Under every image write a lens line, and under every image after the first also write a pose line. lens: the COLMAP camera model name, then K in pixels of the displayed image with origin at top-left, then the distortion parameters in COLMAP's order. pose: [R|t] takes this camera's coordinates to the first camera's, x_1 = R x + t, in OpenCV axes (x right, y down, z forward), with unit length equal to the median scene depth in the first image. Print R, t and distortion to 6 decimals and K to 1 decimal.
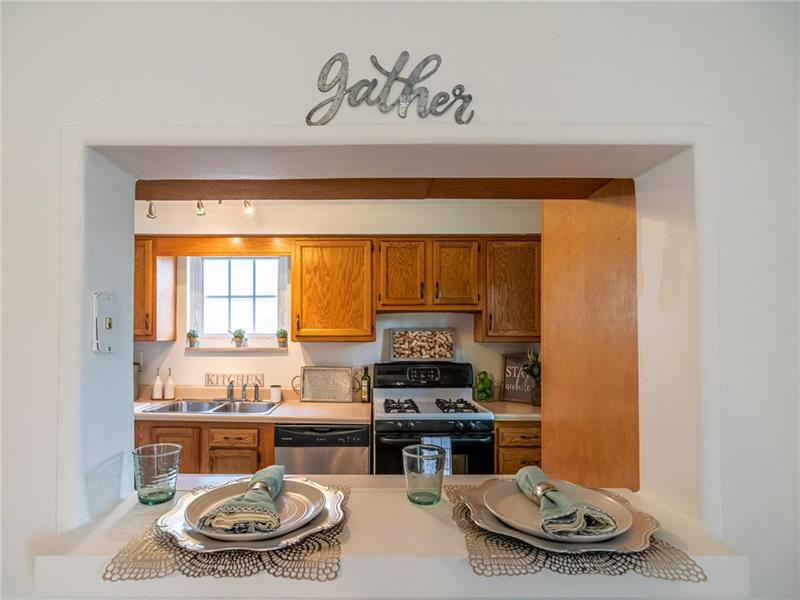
lens RADIAL K [[432.1, 0, 369.3], [0, 432.1, 334.6], [0, 0, 1]] dist [-0.005824, -0.000251]
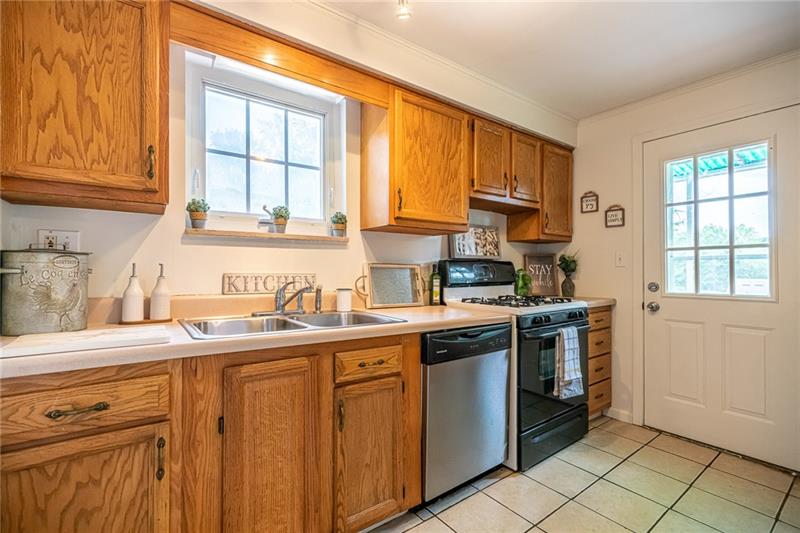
lens RADIAL K [[365.4, 0, 404.6], [0, 365.4, 268.7], [0, 0, 1]] dist [0.001954, 0.000577]
pose [[0.795510, 0.002580, 0.605935, -0.504269], [-0.000529, 0.999994, -0.003564, 0.087495], [-0.605940, 0.002515, 0.795506, 0.458915]]
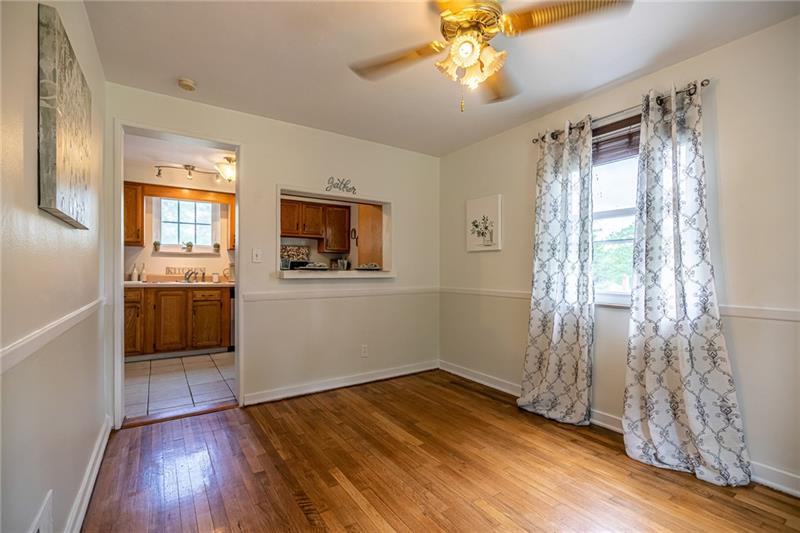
lens RADIAL K [[365.4, 0, 395.2], [0, 365.4, 268.2], [0, 0, 1]] dist [0.001954, 0.000577]
pose [[0.835831, 0.006858, 0.548944, -0.431318], [-0.002501, 0.999959, -0.008684, 0.108854], [-0.548981, 0.005885, 0.835814, -0.717497]]
